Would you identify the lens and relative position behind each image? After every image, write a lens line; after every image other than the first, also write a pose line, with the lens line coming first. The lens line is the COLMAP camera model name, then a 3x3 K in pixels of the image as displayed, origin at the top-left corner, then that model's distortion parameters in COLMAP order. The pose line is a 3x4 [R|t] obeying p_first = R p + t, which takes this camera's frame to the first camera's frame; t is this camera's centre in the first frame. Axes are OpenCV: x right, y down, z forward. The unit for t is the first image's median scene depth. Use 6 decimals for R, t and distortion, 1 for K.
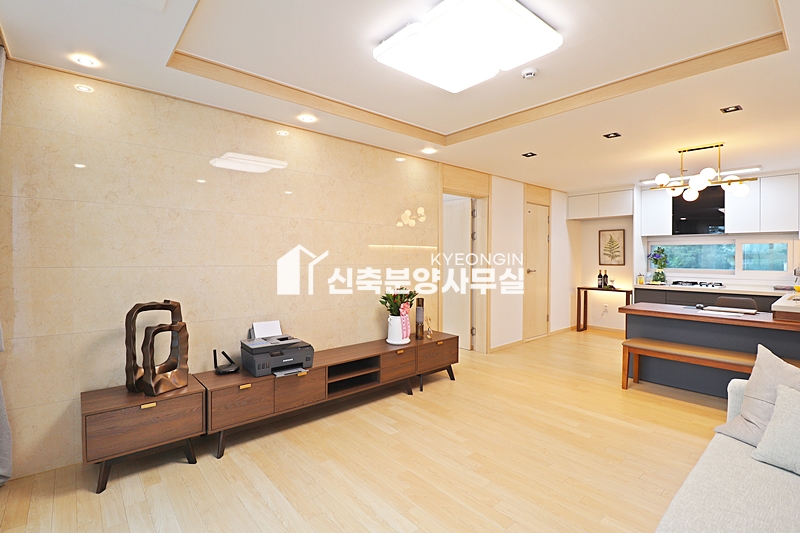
lens RADIAL K [[377.9, 0, 396.6], [0, 377.9, 255.9], [0, 0, 1]] dist [-0.002838, -0.012668]
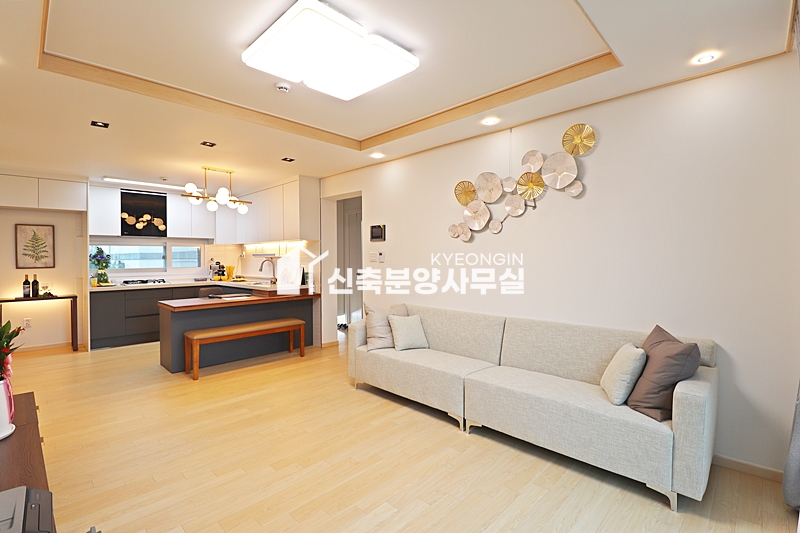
lens RADIAL K [[377.9, 0, 396.6], [0, 377.9, 255.9], [0, 0, 1]] dist [-0.002838, -0.012668]
pose [[-0.096491, -0.003111, 0.995329, -0.340584], [0.005380, 0.999979, 0.003647, -0.000653], [-0.995319, 0.005707, -0.096472, 0.350286]]
